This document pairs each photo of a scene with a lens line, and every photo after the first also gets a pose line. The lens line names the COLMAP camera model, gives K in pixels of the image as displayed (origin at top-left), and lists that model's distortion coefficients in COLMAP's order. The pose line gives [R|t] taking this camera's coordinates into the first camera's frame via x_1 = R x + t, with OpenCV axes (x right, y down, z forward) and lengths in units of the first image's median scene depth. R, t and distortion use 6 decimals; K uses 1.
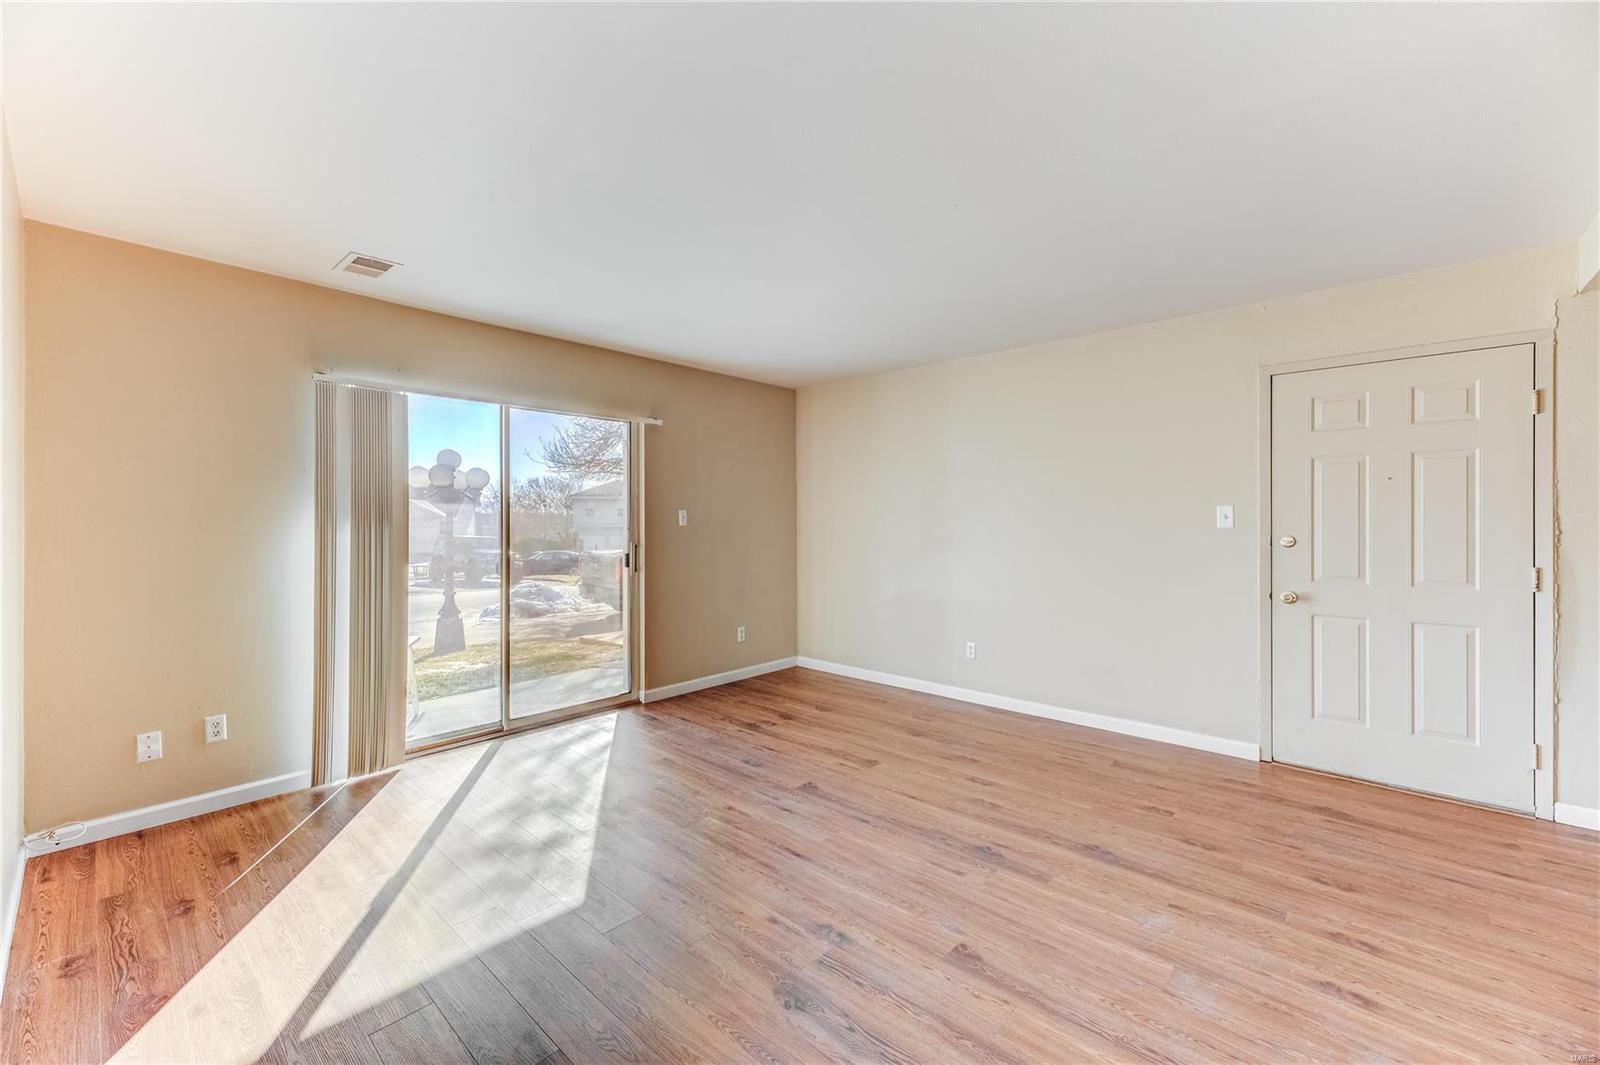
lens RADIAL K [[635.2, 0, 828.3], [0, 635.2, 518.9], [0, 0, 1]] dist [0.007260, -0.000150]
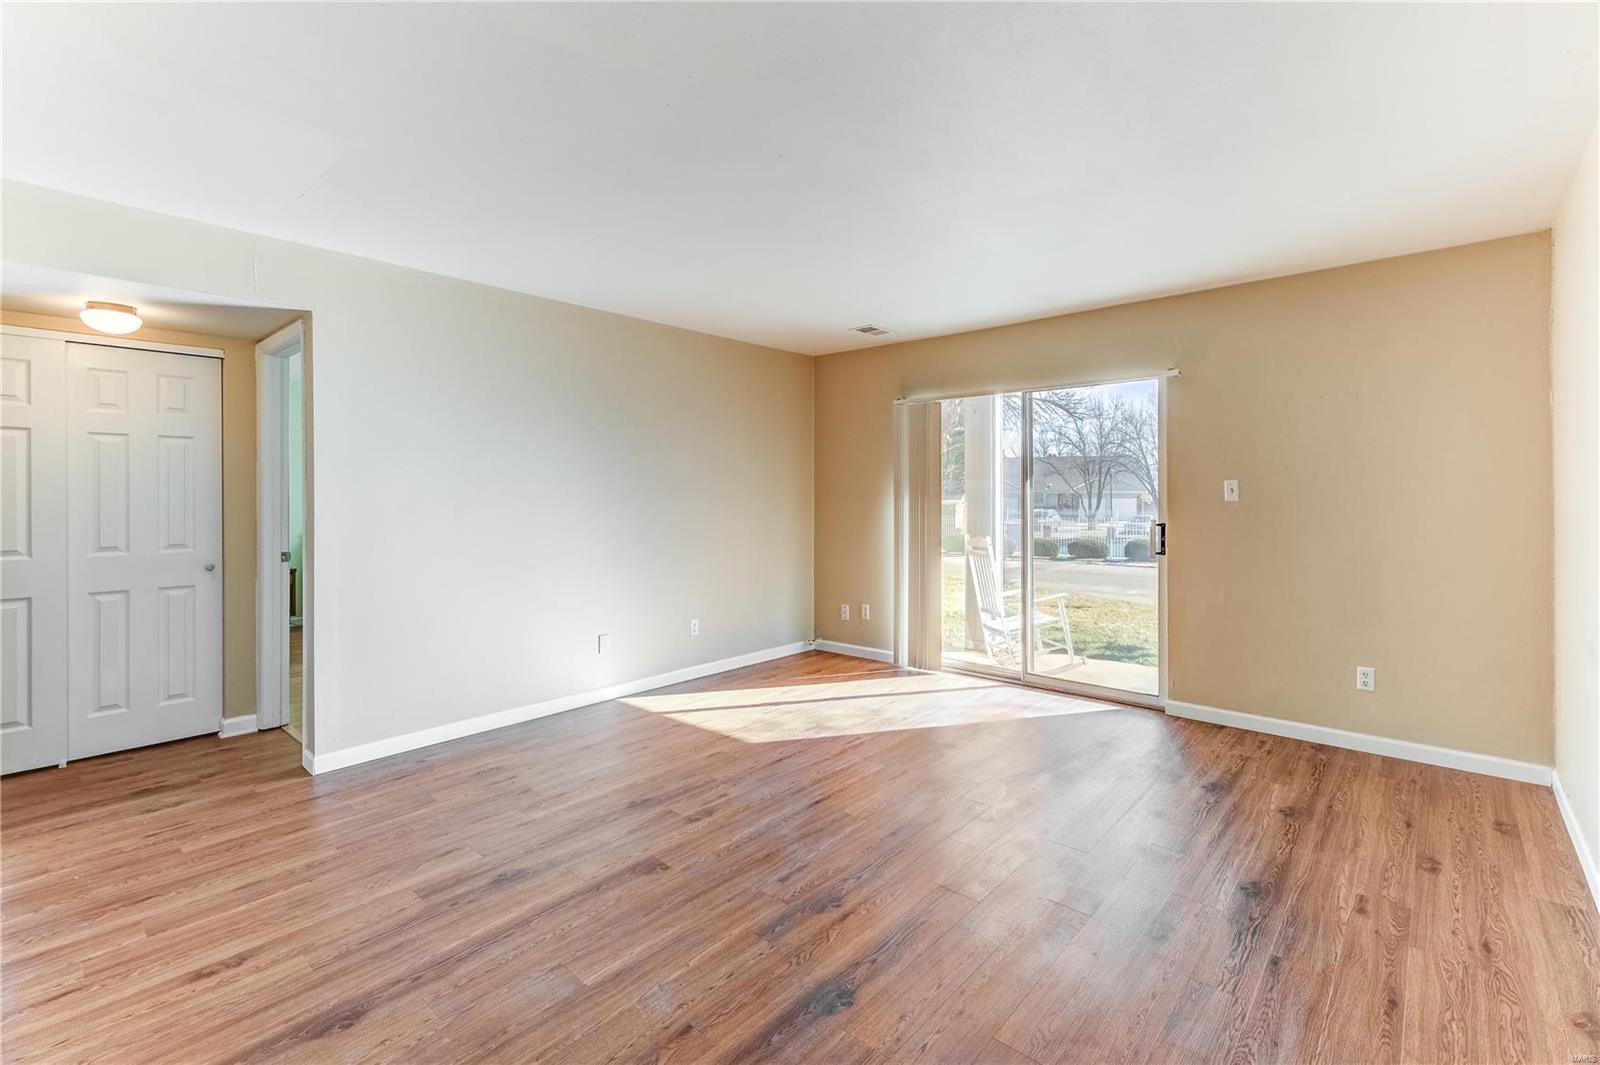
lens RADIAL K [[728.8, 0, 832.4], [0, 728.8, 490.8], [0, 0, 1]] dist [0.011814, -0.000051]
pose [[0.014707, -0.002105, -0.999890, 1.172395], [0.004319, 0.999989, -0.002042, -0.002856], [0.999883, -0.004289, 0.014716, 0.982318]]
